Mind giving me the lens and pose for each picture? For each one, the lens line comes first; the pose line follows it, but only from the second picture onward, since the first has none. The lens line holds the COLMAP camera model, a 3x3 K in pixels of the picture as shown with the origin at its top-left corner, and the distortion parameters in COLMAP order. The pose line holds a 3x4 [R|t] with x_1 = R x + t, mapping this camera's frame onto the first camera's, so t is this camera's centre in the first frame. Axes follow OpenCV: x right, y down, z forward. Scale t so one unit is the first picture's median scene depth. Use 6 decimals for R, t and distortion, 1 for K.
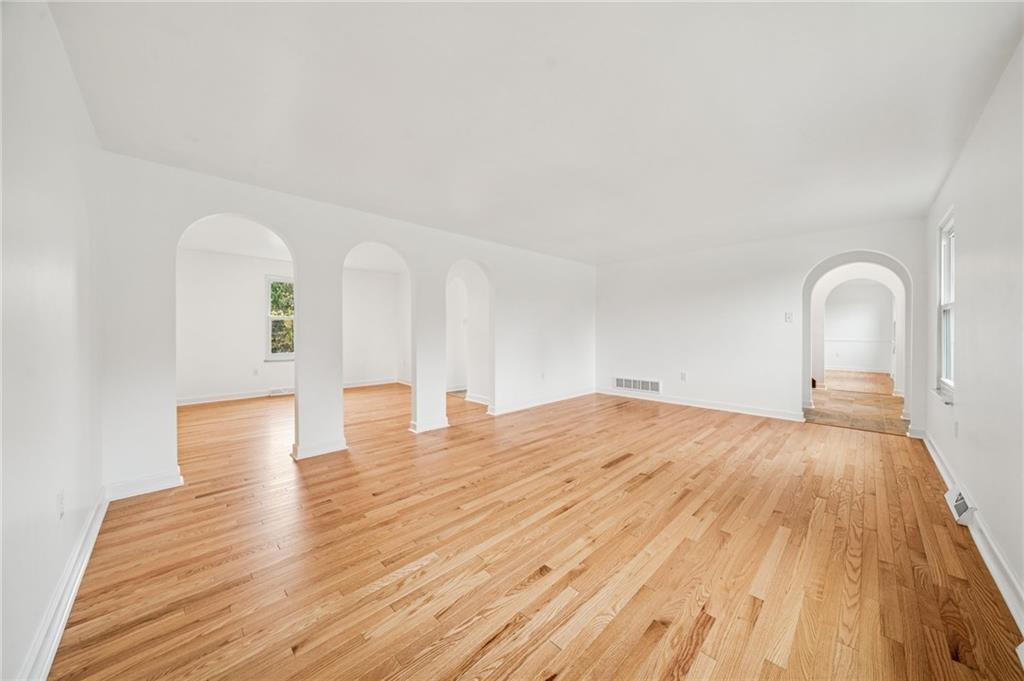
lens RADIAL K [[347.3, 0, 512.0], [0, 347.3, 340.5], [0, 0, 1]] dist [-0.000120, -0.000005]
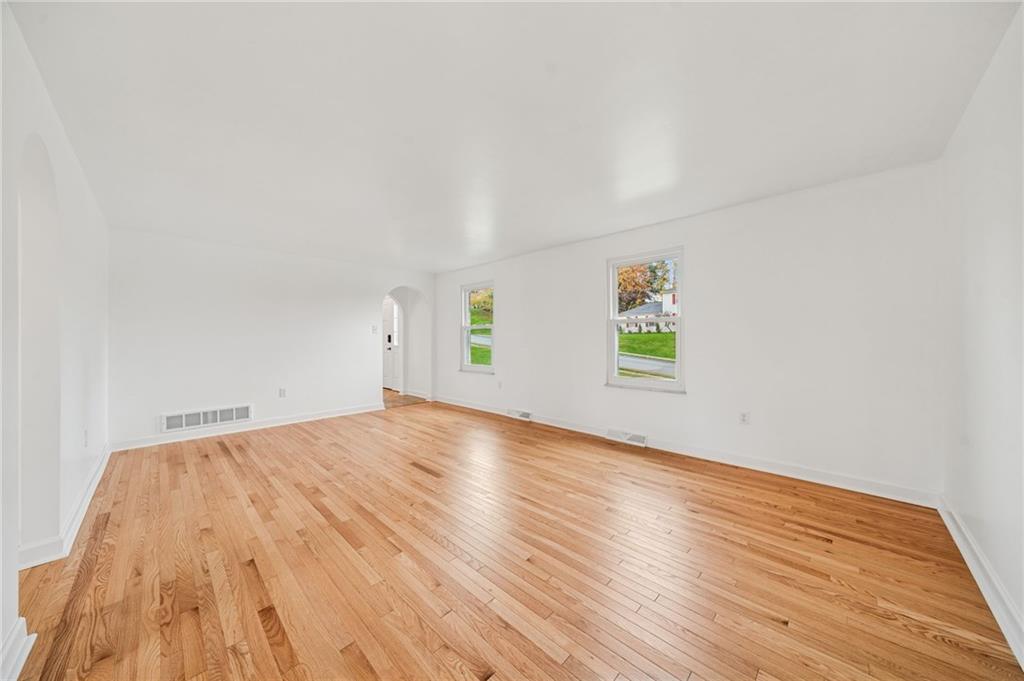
lens RADIAL K [[347.3, 0, 512.0], [0, 347.3, 340.5], [0, 0, 1]] dist [-0.000120, -0.000005]
pose [[-0.022535, -0.002024, 0.999744, -0.657119], [0.034752, 0.999392, 0.002806, -0.018339], [-0.999142, 0.034806, -0.022451, 0.716256]]
